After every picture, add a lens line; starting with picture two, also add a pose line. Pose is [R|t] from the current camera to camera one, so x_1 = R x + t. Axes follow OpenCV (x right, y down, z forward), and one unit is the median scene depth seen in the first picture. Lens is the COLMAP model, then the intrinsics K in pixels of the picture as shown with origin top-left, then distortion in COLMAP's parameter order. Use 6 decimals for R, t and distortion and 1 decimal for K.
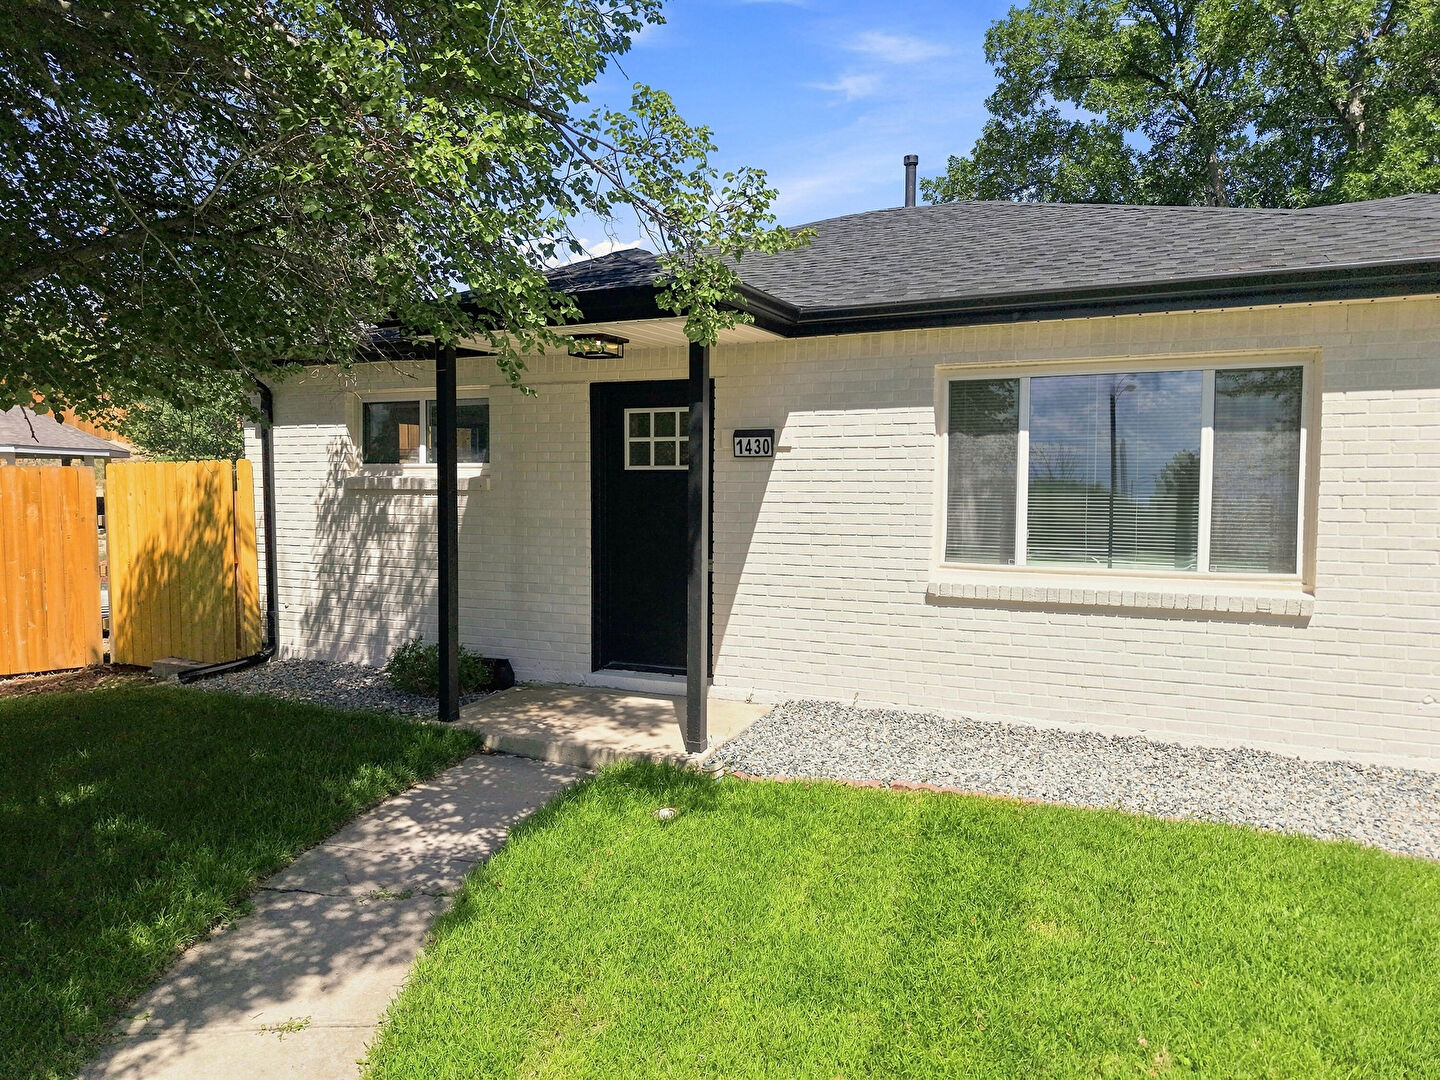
lens RADIAL K [[957.3, 0, 729.0], [0, 957.3, 541.8], [0, 0, 1]] dist [0.037458, -0.038762]
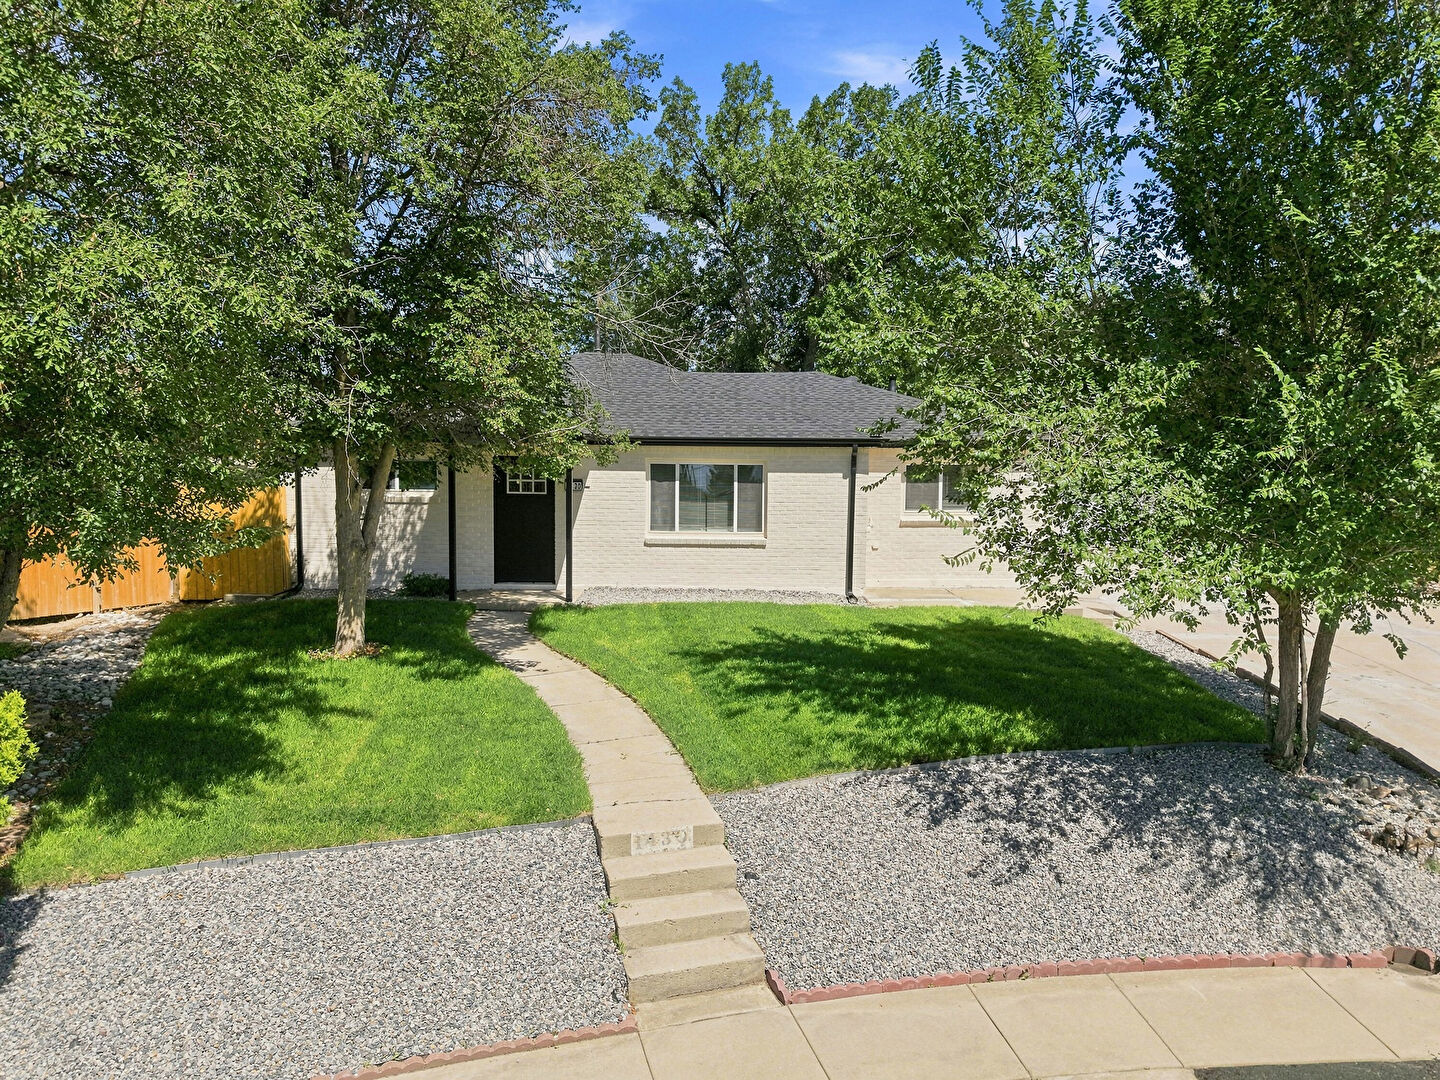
lens RADIAL K [[957.3, 0, 729.0], [0, 957.3, 541.8], [0, 0, 1]] dist [0.037458, -0.038762]
pose [[0.904713, -0.023448, 0.425375, -0.599480], [0.016288, 0.999658, 0.020461, 0.000978], [-0.425709, -0.011583, 0.904786, -1.274347]]
